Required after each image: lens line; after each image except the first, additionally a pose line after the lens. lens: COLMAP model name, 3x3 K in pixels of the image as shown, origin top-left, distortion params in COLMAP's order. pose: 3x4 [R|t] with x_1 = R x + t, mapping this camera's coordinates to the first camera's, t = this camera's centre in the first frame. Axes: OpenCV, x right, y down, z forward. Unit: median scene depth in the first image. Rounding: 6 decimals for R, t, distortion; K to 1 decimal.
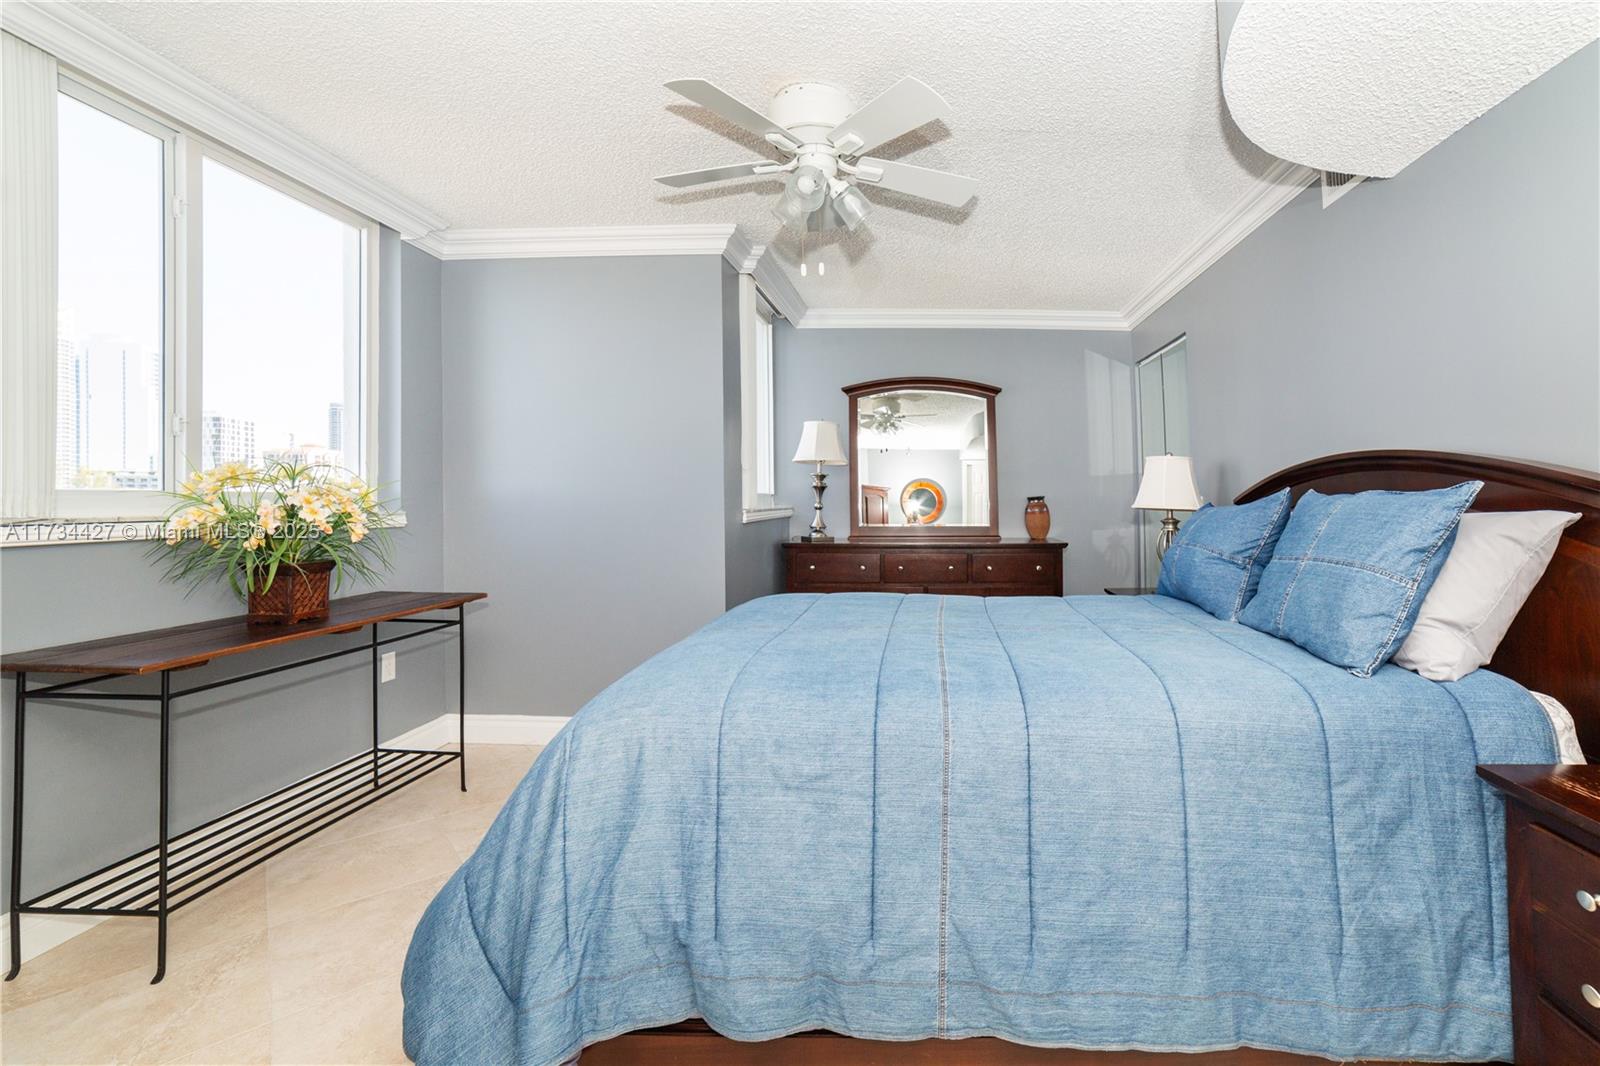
lens RADIAL K [[673.8, 0, 809.9], [0, 673.8, 514.7], [0, 0, 1]] dist [-0.066013, 0.018106]
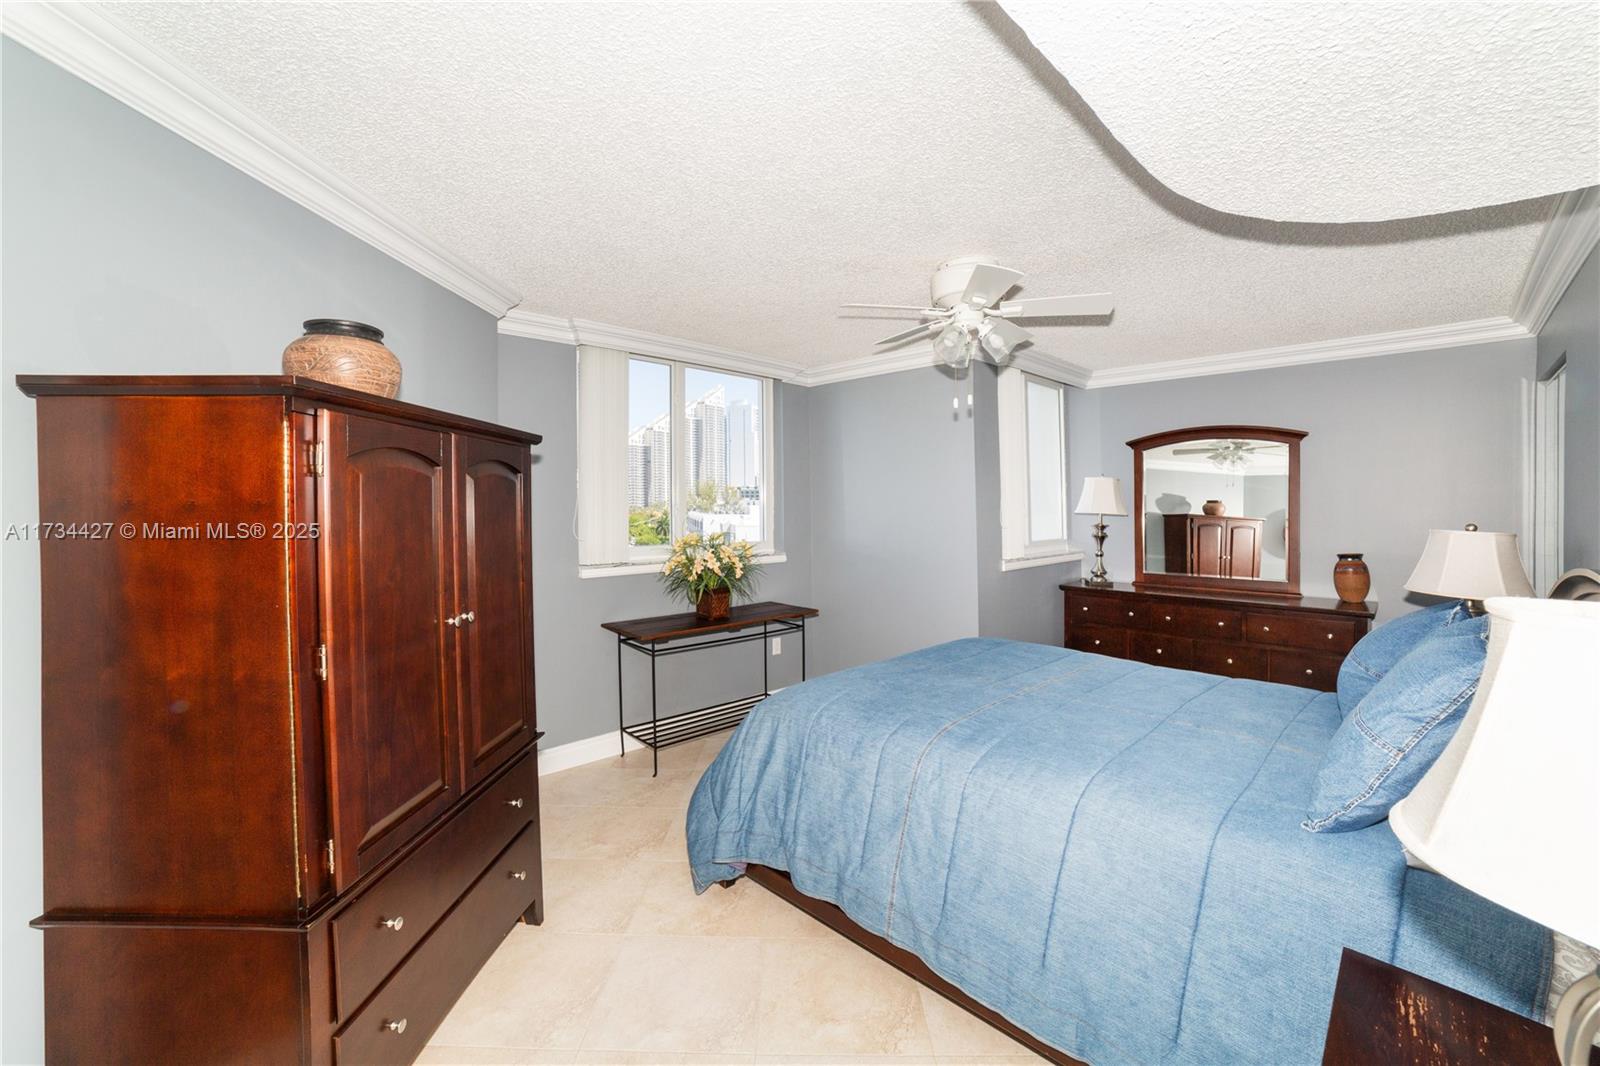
lens RADIAL K [[662.8, 0, 800.0], [0, 662.8, 533.0], [0, 0, 1]] dist [-0.088594, -0.000007]
pose [[0.698433, 0.038865, -0.714619, 0.613518], [0.007908, 0.998044, 0.062009, -0.165779], [0.715632, -0.048960, 0.696760, -0.116259]]
